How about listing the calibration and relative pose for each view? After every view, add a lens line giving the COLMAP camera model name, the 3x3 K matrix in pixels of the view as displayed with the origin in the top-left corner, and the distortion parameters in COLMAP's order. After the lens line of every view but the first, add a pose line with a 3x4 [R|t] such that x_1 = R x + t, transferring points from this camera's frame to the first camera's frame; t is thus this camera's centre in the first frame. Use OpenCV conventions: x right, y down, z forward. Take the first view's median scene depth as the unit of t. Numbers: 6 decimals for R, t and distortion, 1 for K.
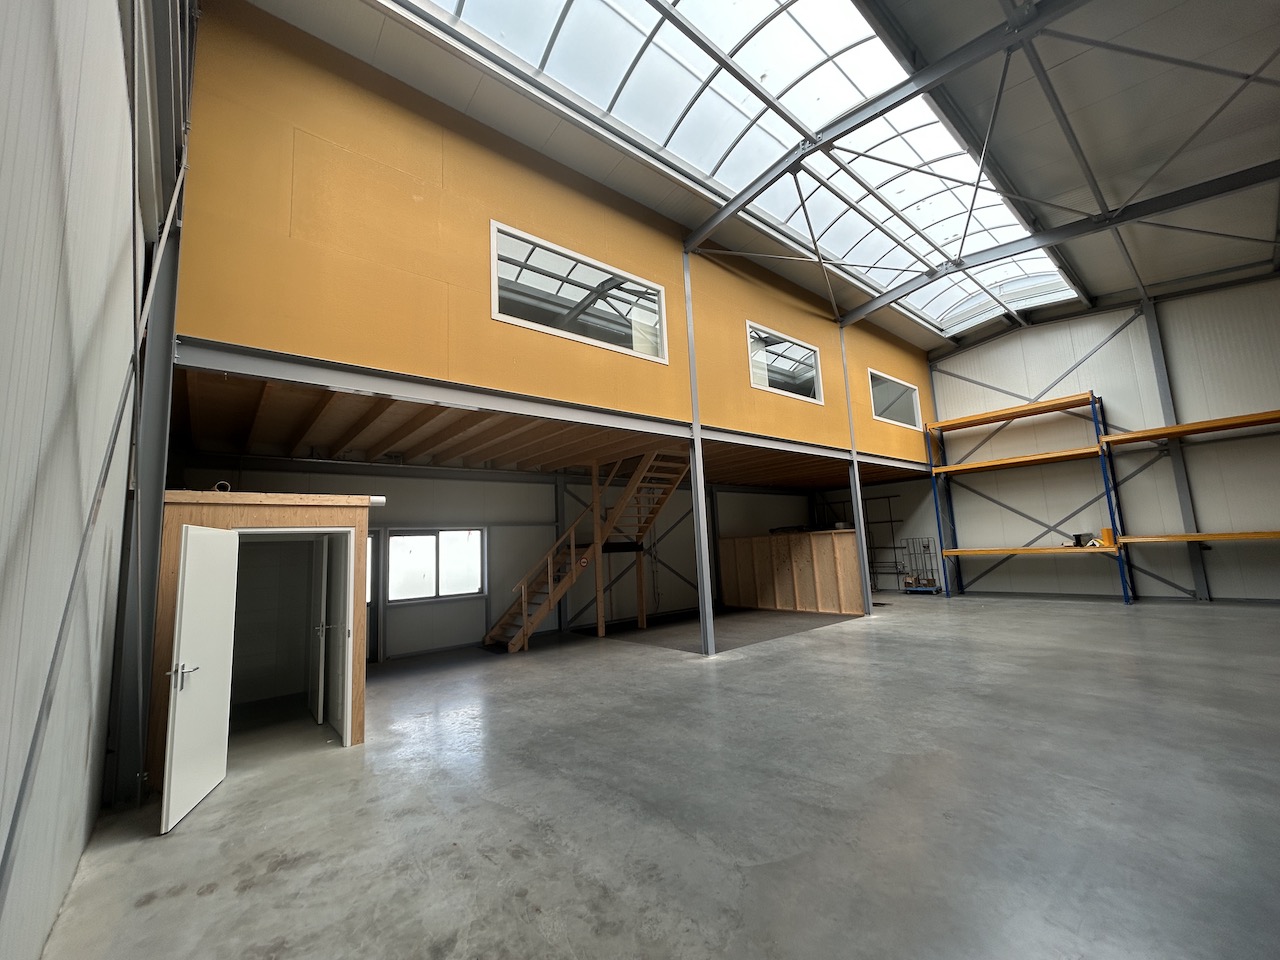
lens RADIAL K [[514.0, 0, 640.6], [0, 514.0, 478.2], [0, 0, 1]] dist [-0.000062, 0.000246]
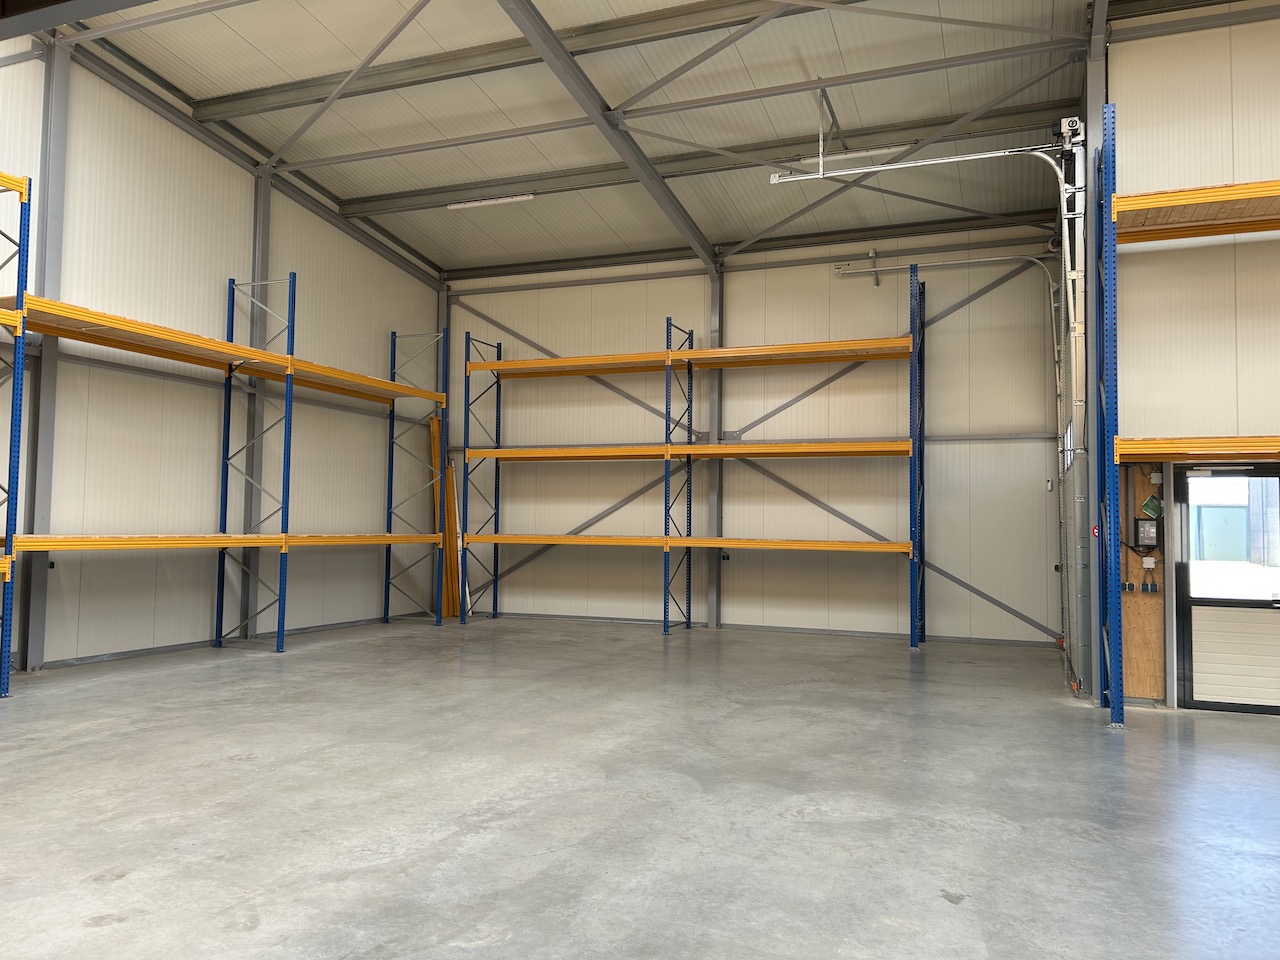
lens RADIAL K [[960.6, 0, 636.8], [0, 960.6, 479.6], [0, 0, 1]] dist [0.051781, -0.057471]
pose [[-0.475787, 0.085681, 0.875377, -0.004140], [-0.109282, 0.981774, -0.155493, 0.131839], [-0.872745, -0.169645, -0.457752, 0.900482]]
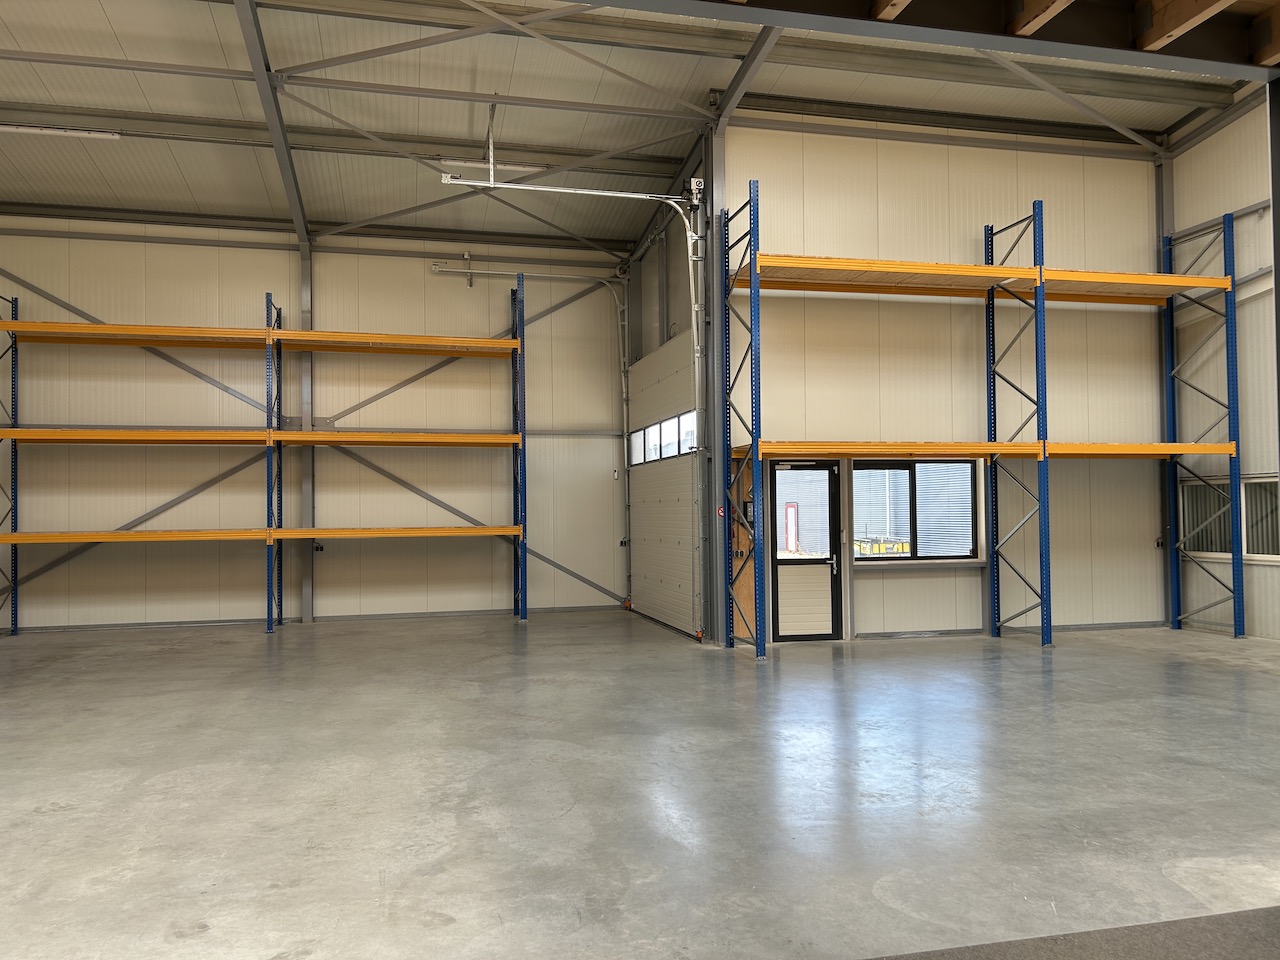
lens RADIAL K [[960.6, 0, 644.9], [0, 960.6, 489.2], [0, 0, 1]] dist [0.051781, -0.057471]
pose [[-0.896399, 0.069689, 0.437735, 0.145897], [-0.005218, 0.985836, -0.167632, 0.154237], [-0.443217, -0.152549, -0.883339, 1.127104]]
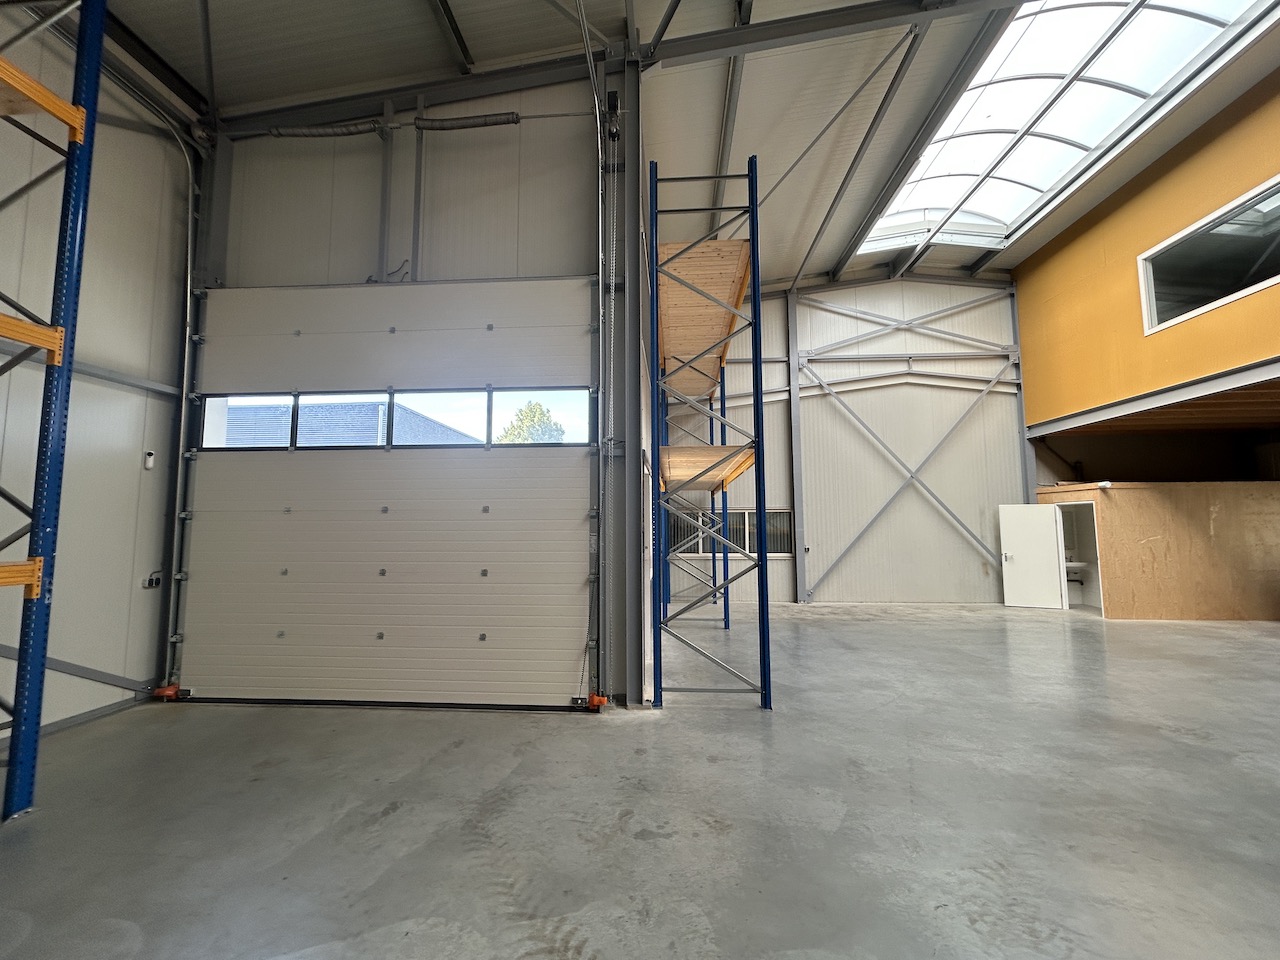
lens RADIAL K [[514.0, 0, 636.6], [0, 514.0, 481.0], [0, 0, 1]] dist [-0.000062, 0.000246]
pose [[-0.693584, -0.010978, -0.720292, 0.817089], [0.135913, 0.979933, -0.145808, 0.032400], [0.707439, -0.199027, -0.678173, 0.487436]]
